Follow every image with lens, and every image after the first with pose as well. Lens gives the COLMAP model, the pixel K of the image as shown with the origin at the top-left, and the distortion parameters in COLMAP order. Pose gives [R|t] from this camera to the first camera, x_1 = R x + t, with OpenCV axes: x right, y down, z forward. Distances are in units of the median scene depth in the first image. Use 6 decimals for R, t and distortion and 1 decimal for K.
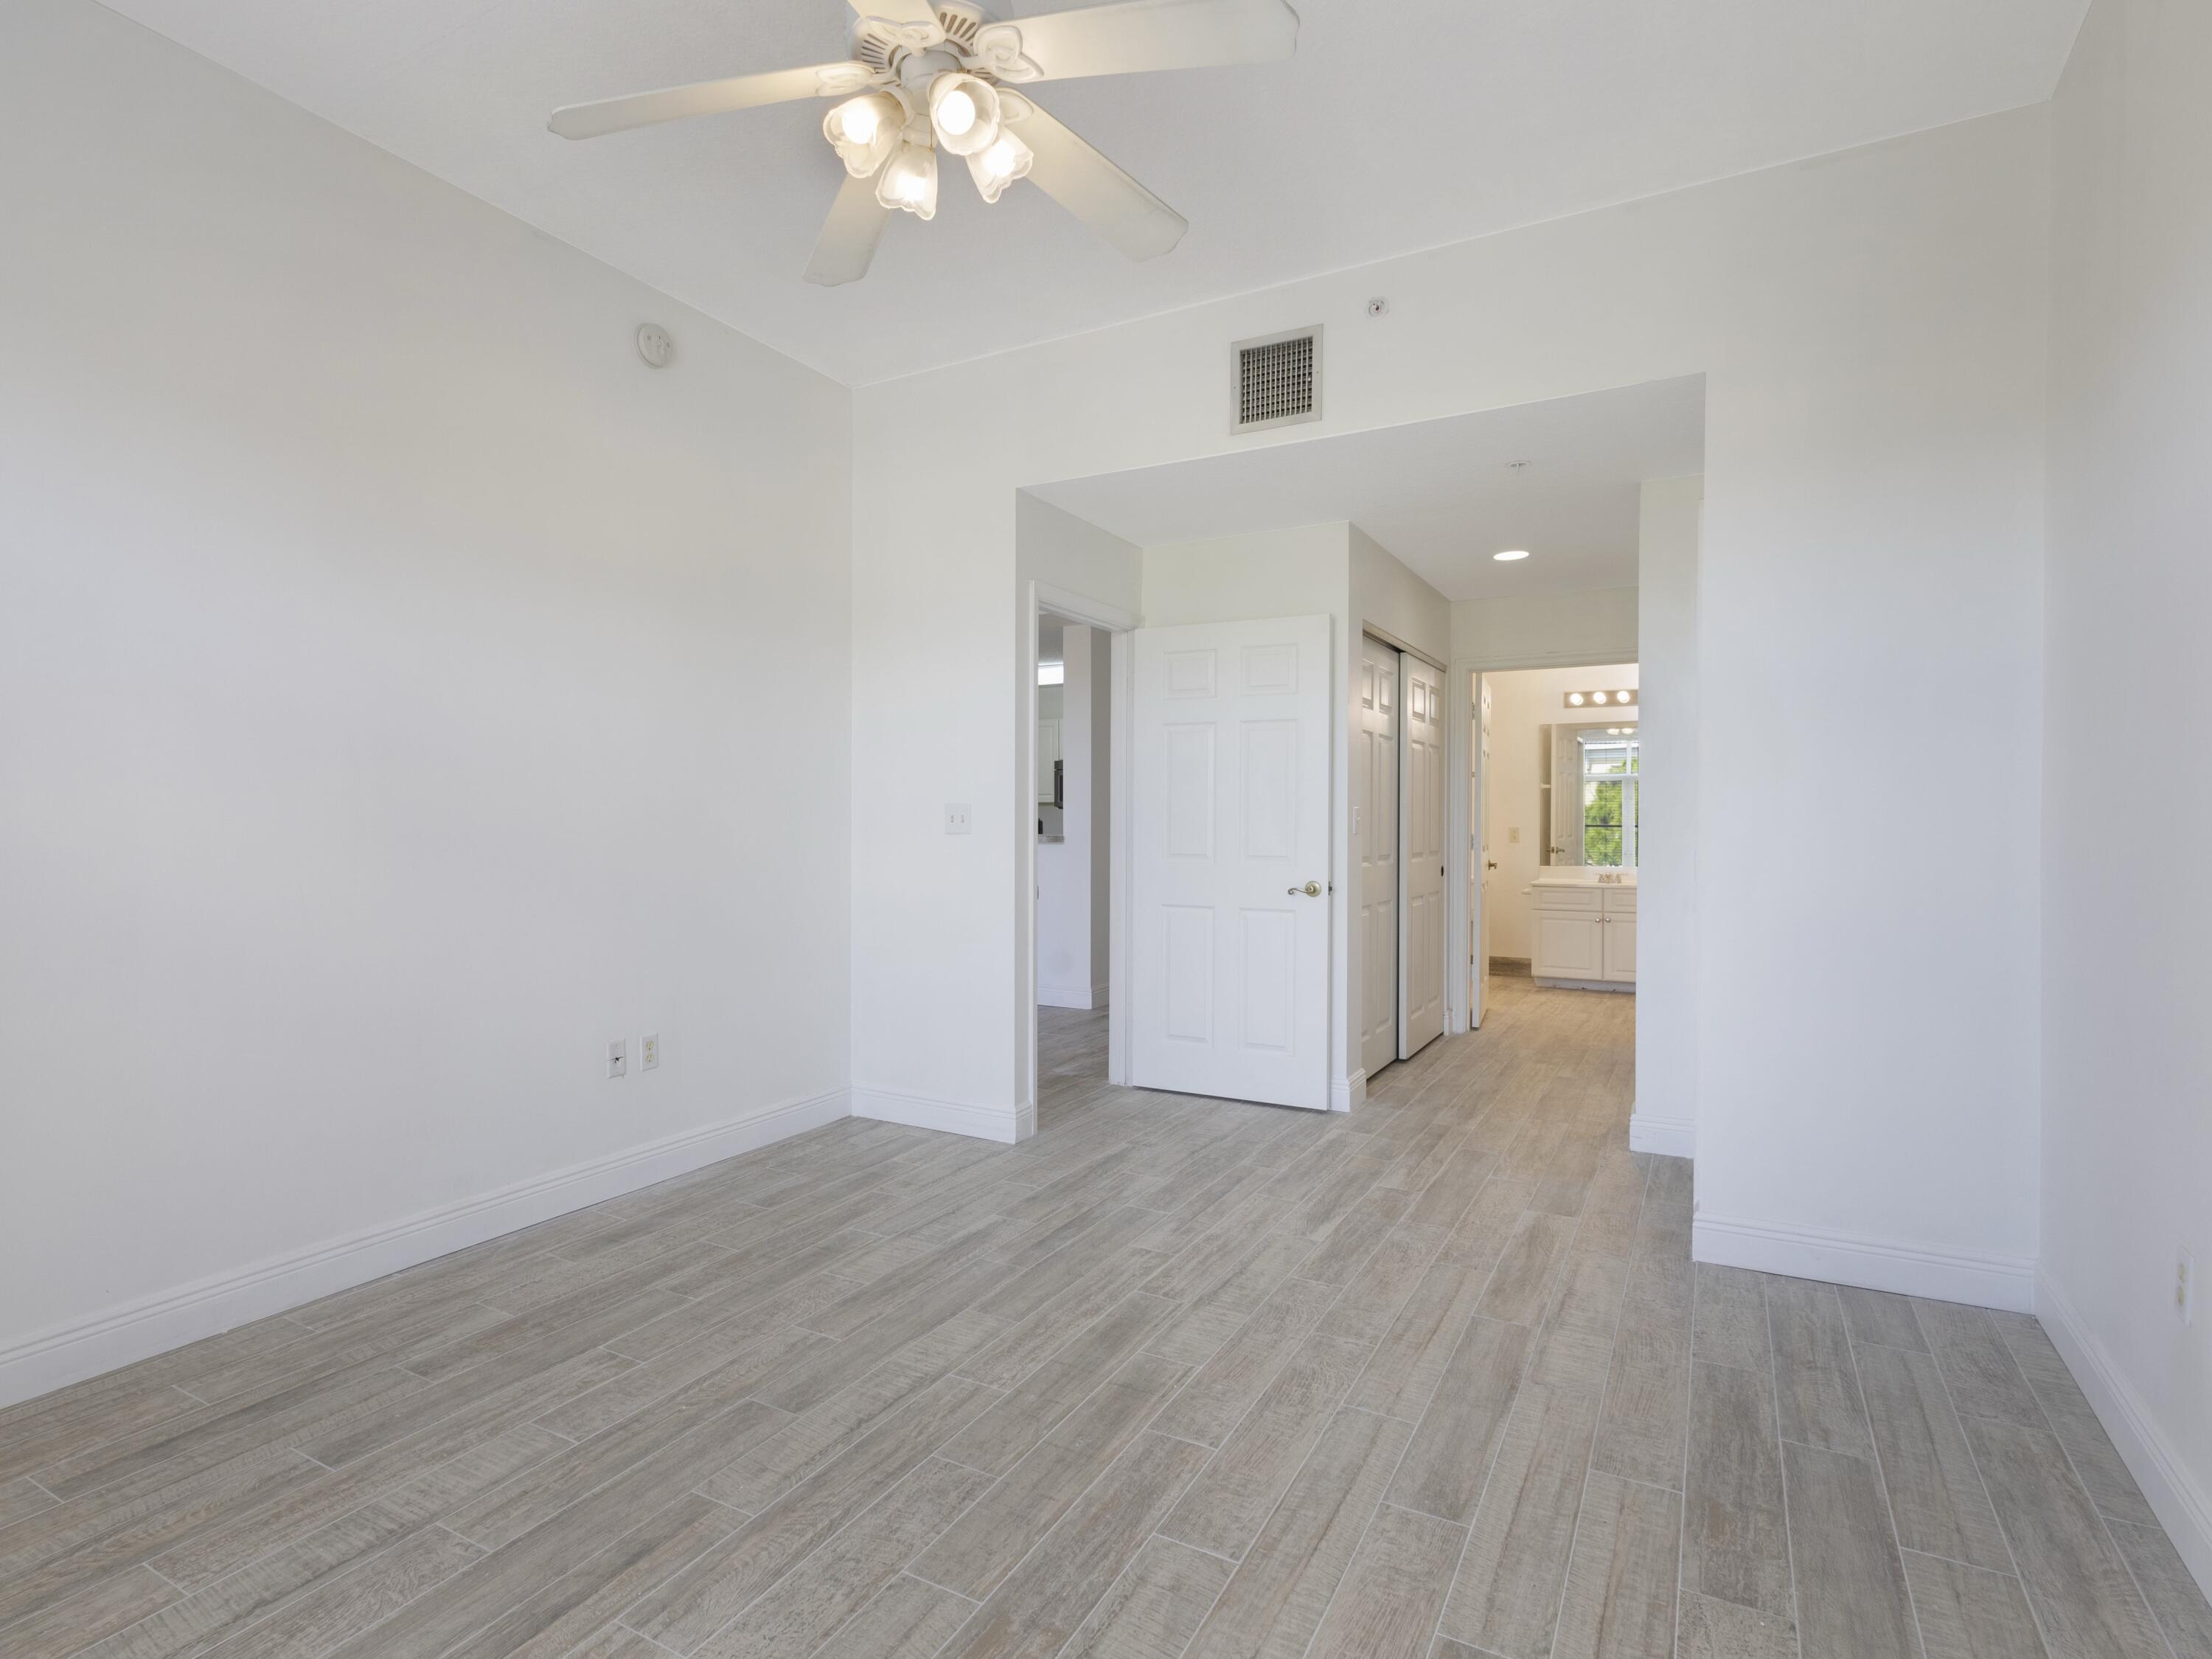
lens RADIAL K [[976.1, 0, 1085.6], [0, 976.1, 825.6], [0, 0, 1]] dist [0.005712, -0.003585]
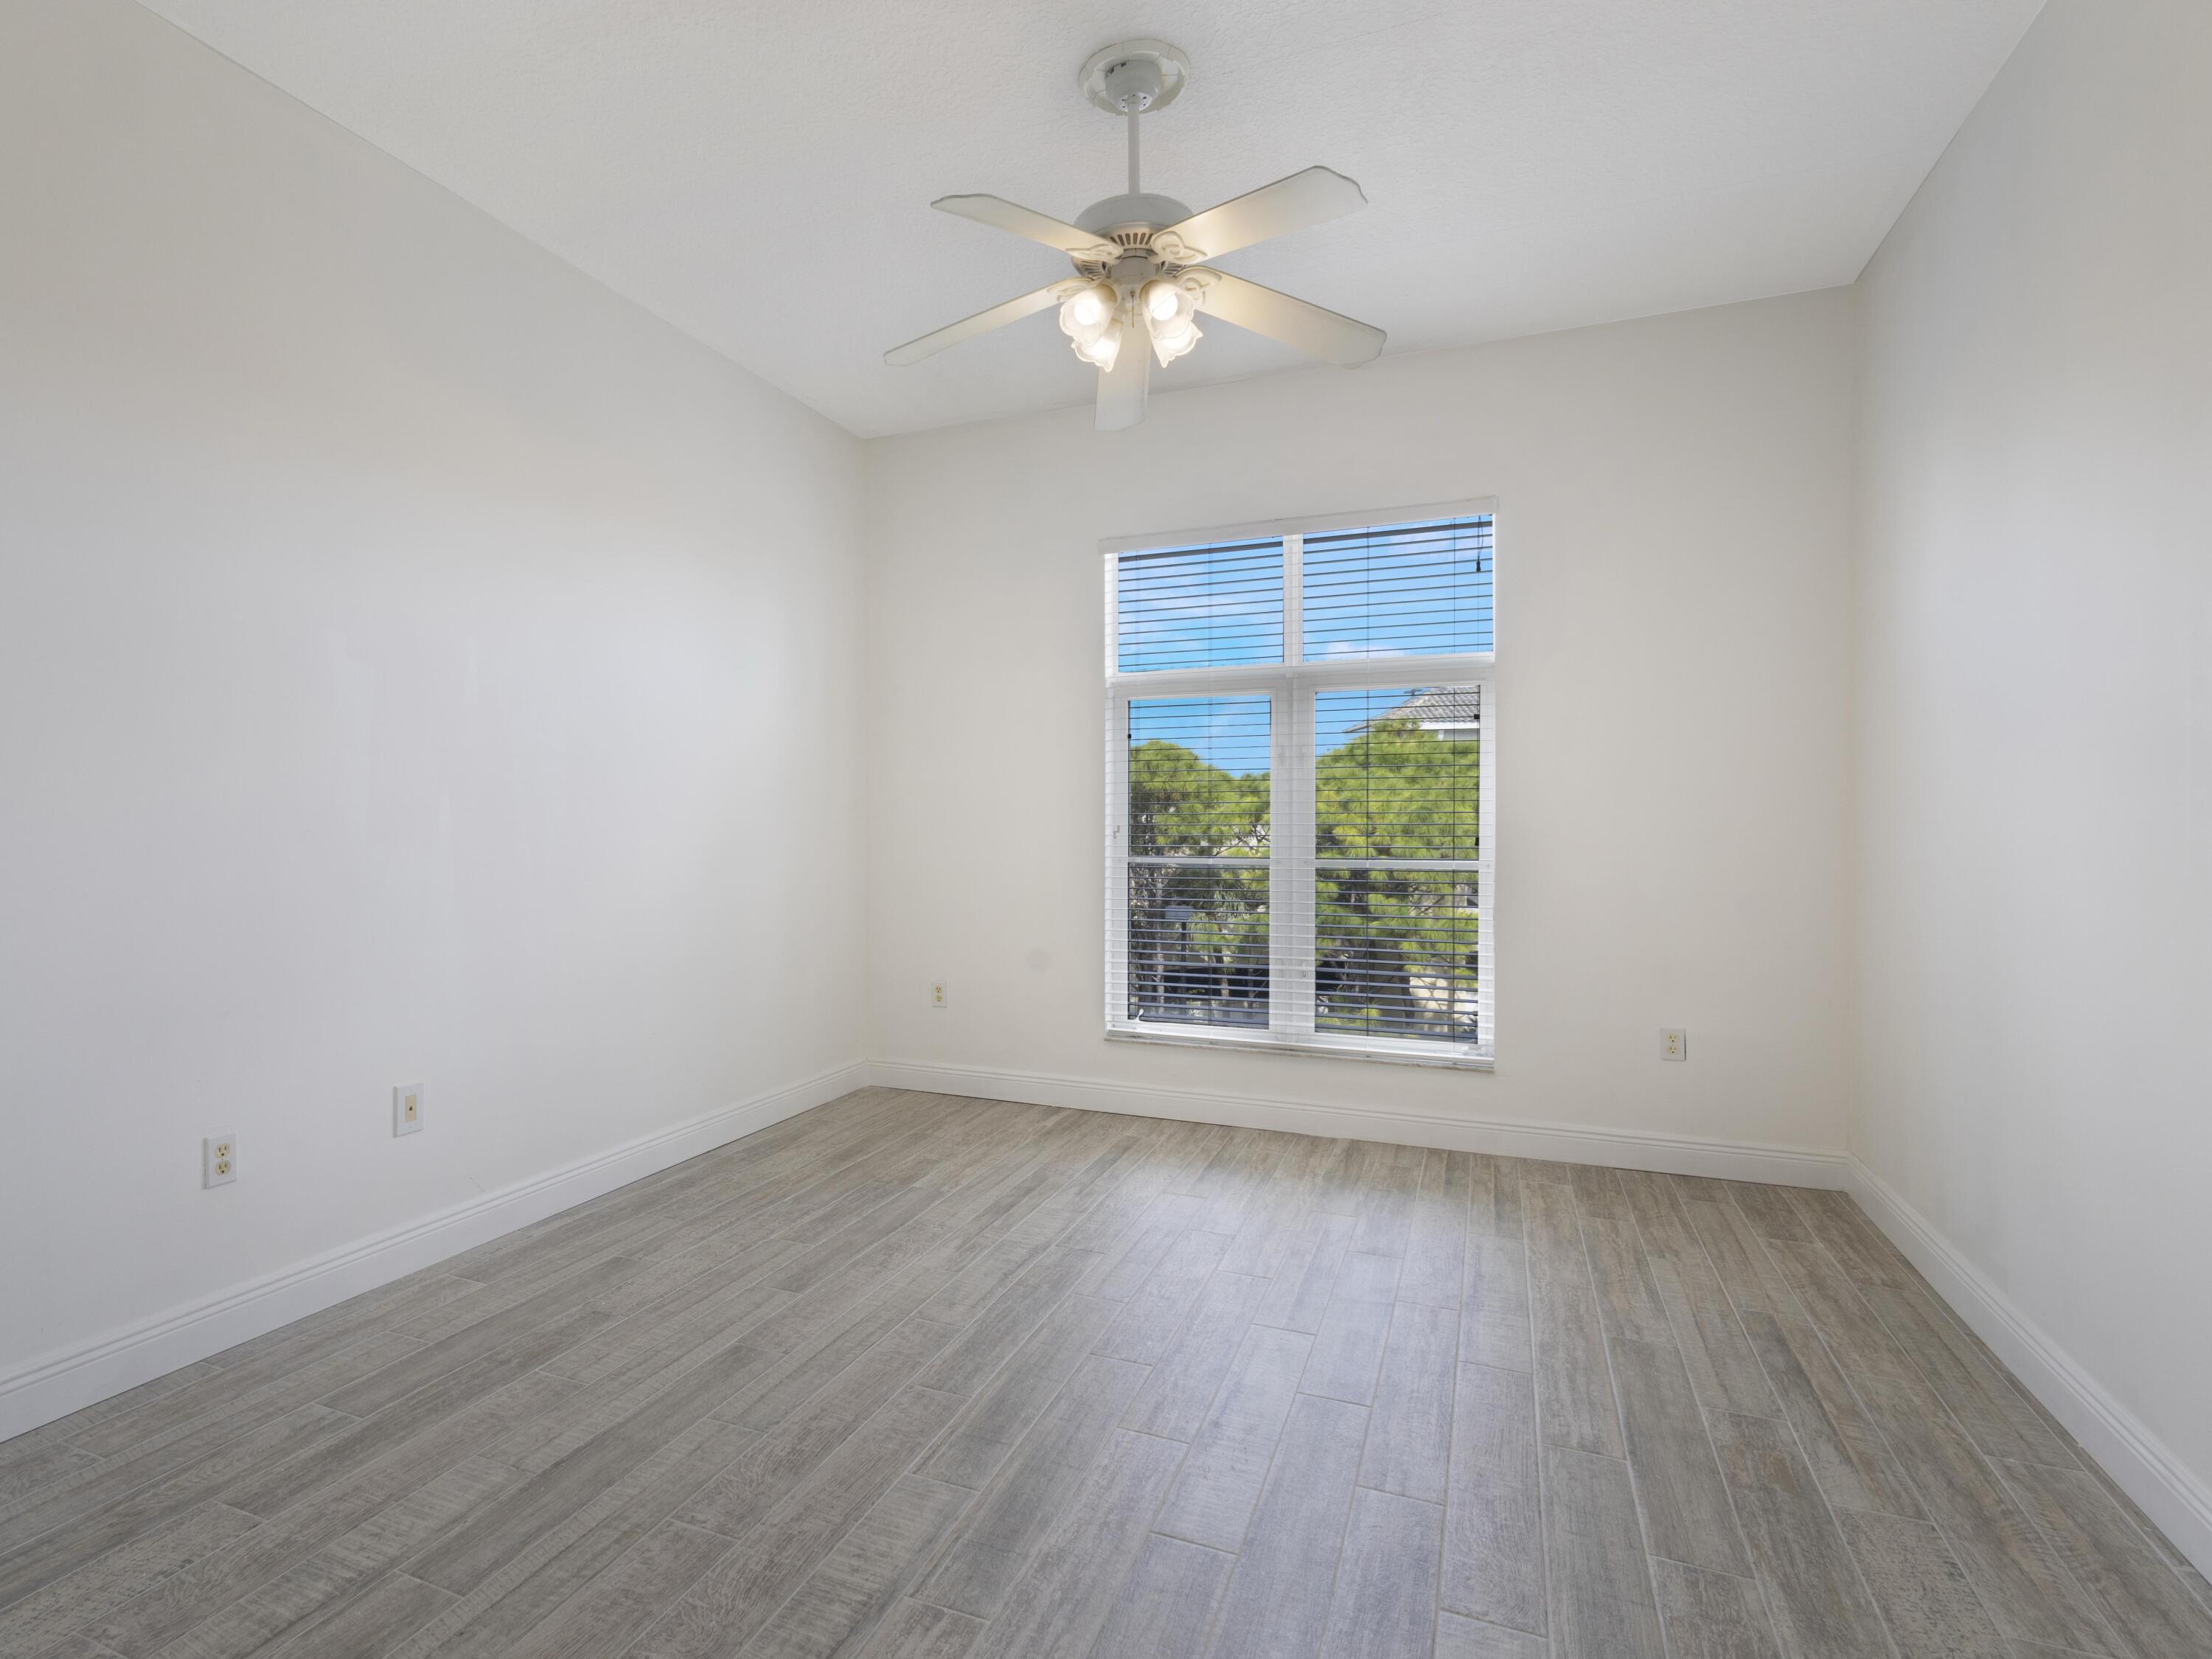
lens RADIAL K [[987.6, 0, 1100.8], [0, 987.6, 831.1], [0, 0, 1]] dist [0.008412, -0.004585]
pose [[-0.981565, 0.000022, -0.191127, 0.112243], [-0.003467, 0.999833, 0.017917, -0.021143], [0.191095, 0.018249, -0.981402, 1.807227]]
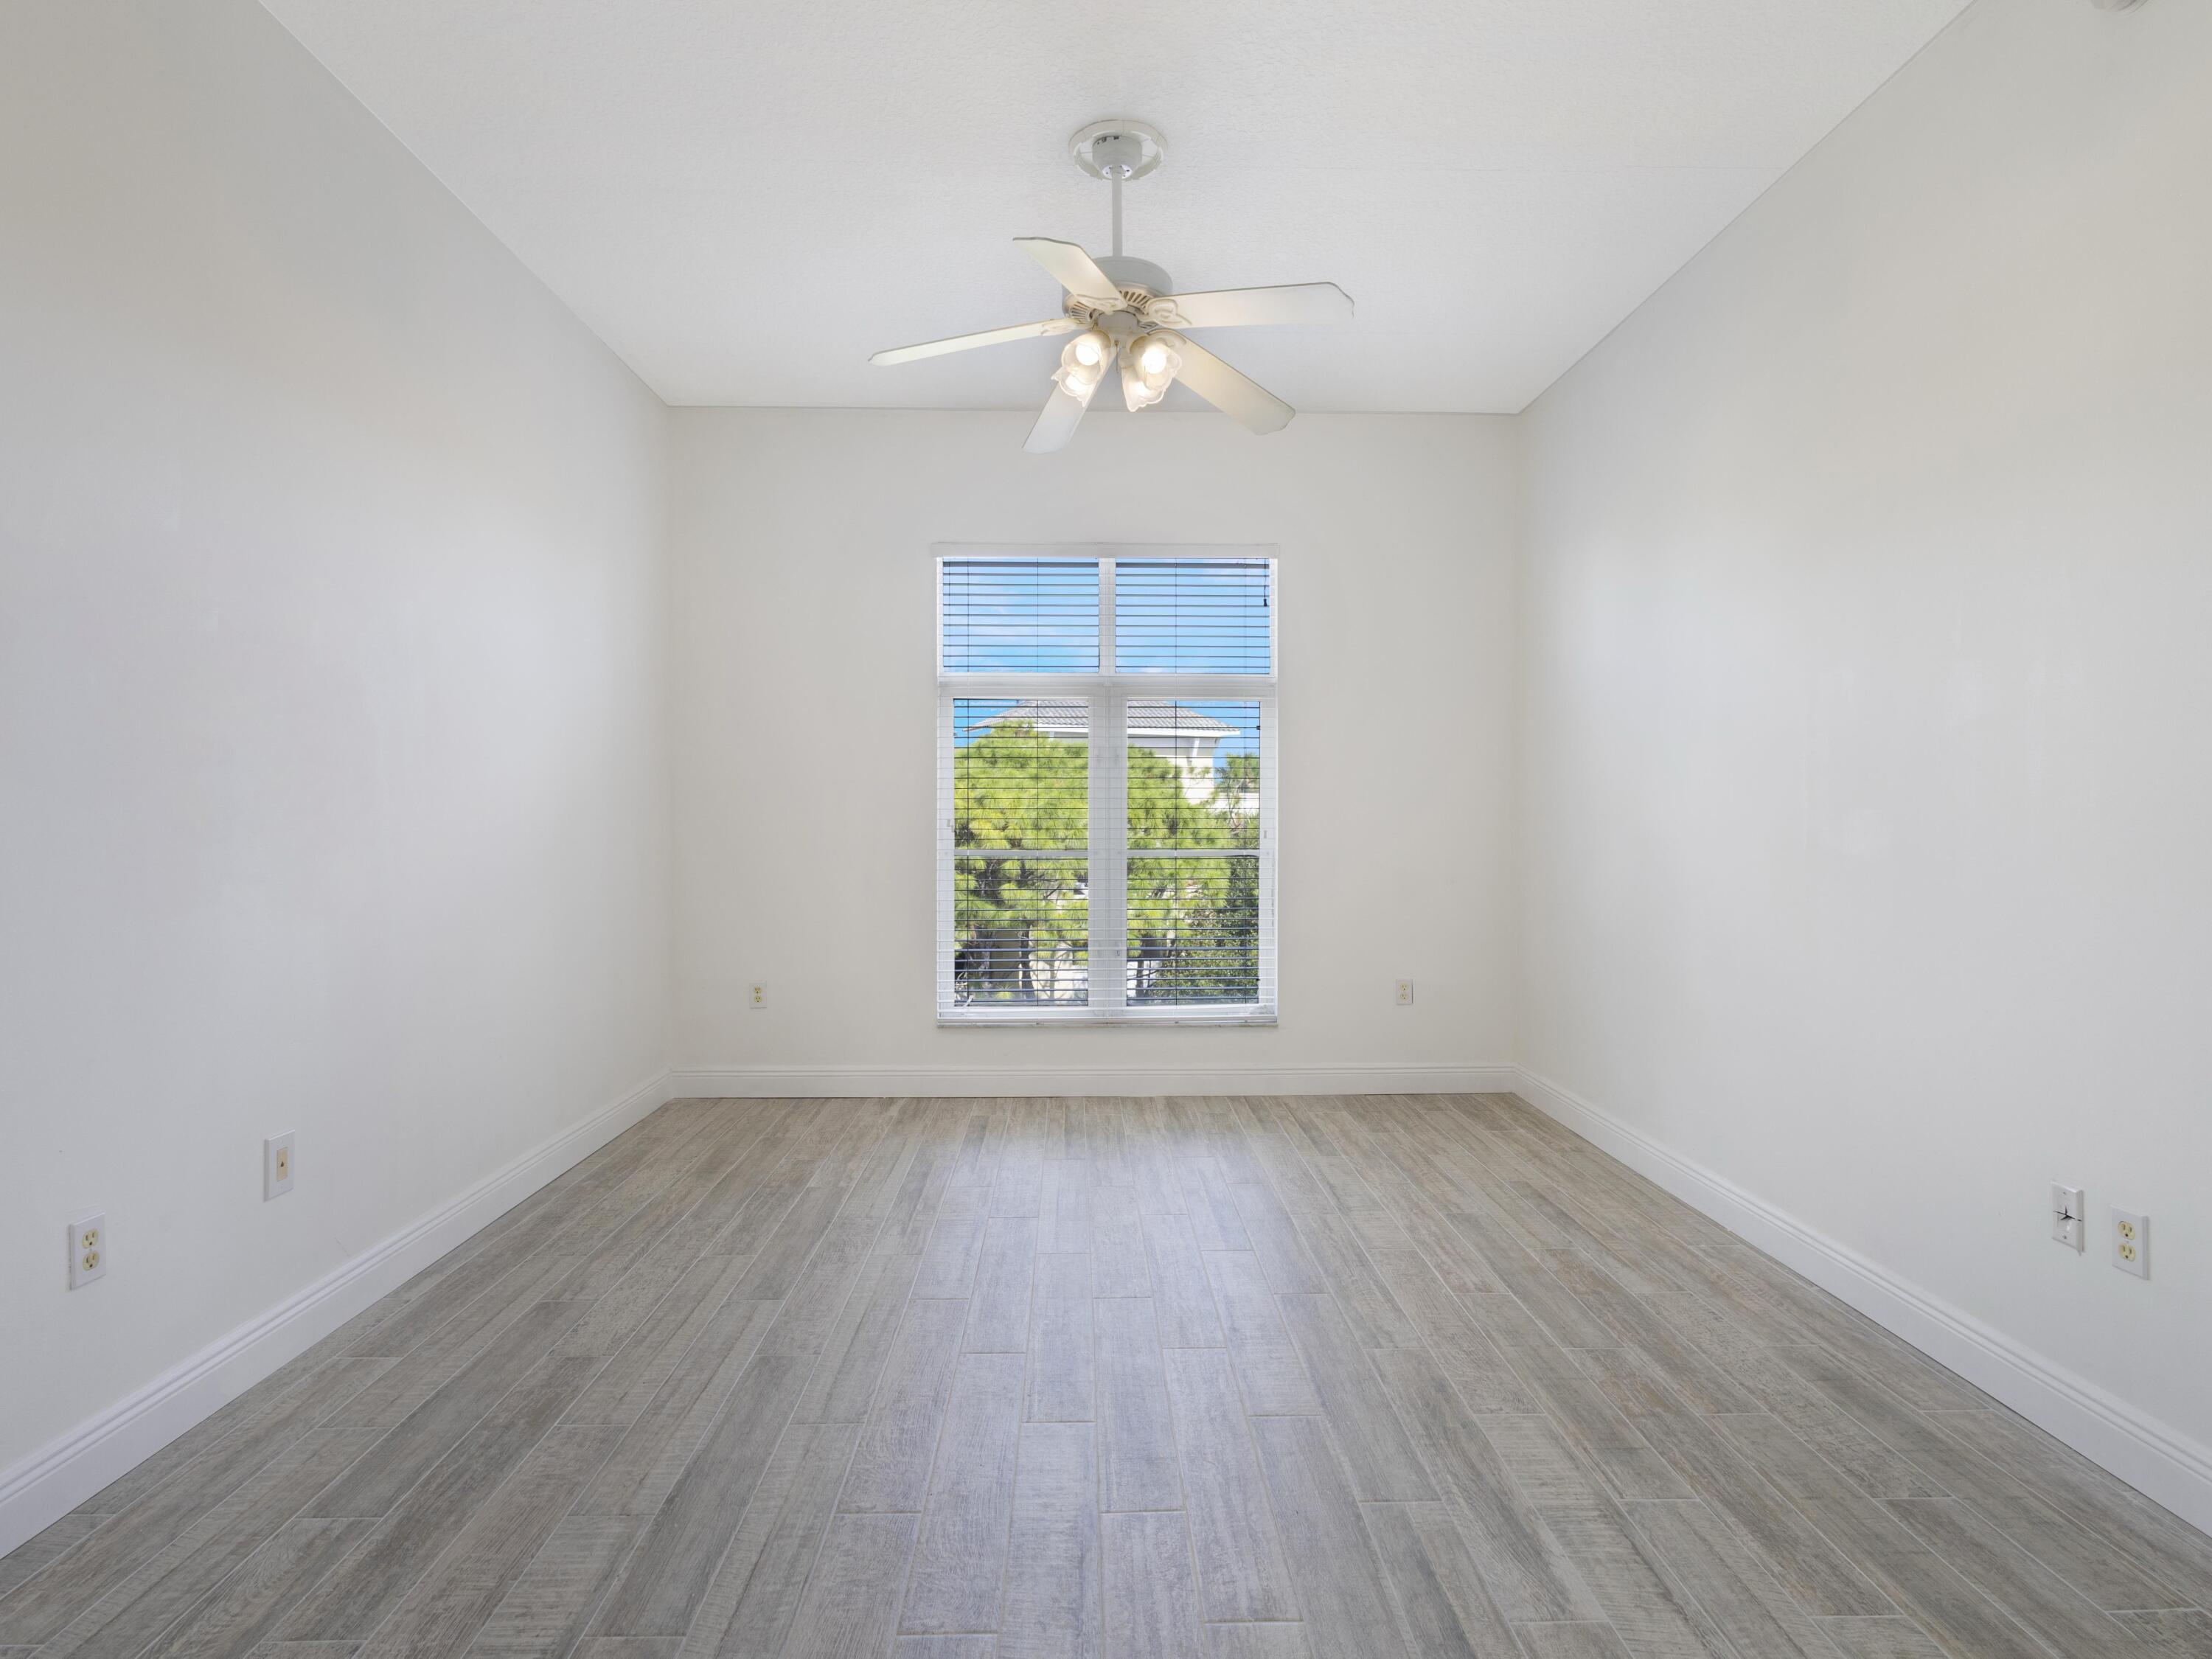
lens RADIAL K [[976.1, 0, 1085.6], [0, 976.1, 825.6], [0, 0, 1]] dist [0.005712, -0.003585]
pose [[-0.834837, 0.002449, -0.550493, 0.549834], [-0.007357, 0.999851, 0.015605, -0.019105], [0.550449, 0.017077, -0.834694, 1.727084]]
